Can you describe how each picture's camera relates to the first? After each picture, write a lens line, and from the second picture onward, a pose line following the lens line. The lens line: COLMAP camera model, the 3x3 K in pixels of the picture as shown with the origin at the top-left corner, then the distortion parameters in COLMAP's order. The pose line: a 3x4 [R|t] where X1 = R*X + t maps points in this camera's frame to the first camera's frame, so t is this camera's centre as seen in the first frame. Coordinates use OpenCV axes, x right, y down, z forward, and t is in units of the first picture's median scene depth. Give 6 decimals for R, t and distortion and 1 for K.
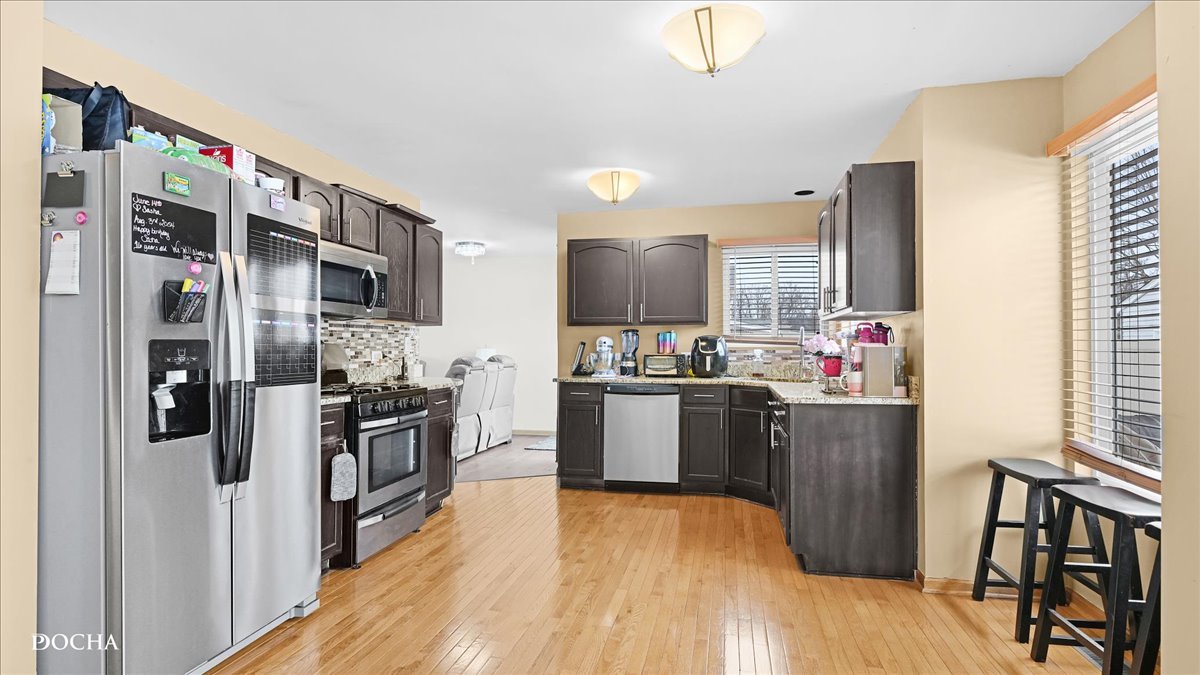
lens RADIAL K [[605.3, 0, 600.0], [0, 605.3, 337.5], [0, 0, 1]] dist [0.000753, 0.000151]
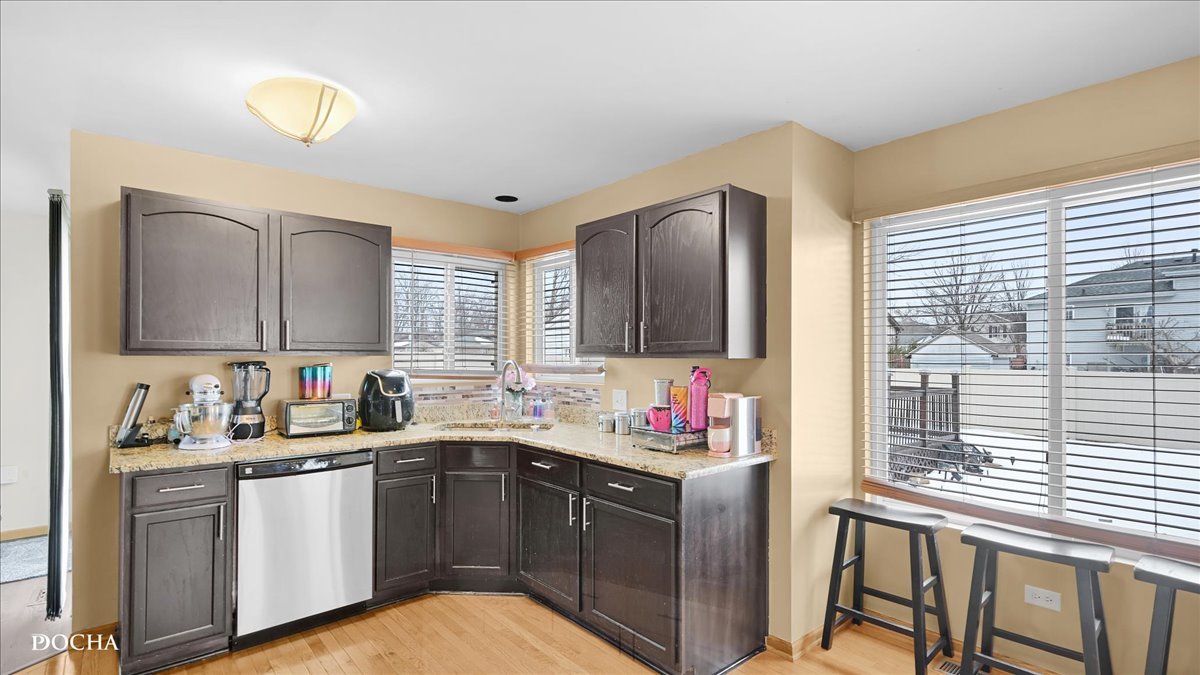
lens RADIAL K [[558.9, 0, 605.1], [0, 558.9, 353.3], [0, 0, 1]] dist [-0.004865, -0.000335]
pose [[0.603605, 0.005247, 0.797266, -0.193673], [-0.016230, 0.999852, 0.005707, -0.032140], [-0.797118, -0.016384, 0.603601, 0.416924]]
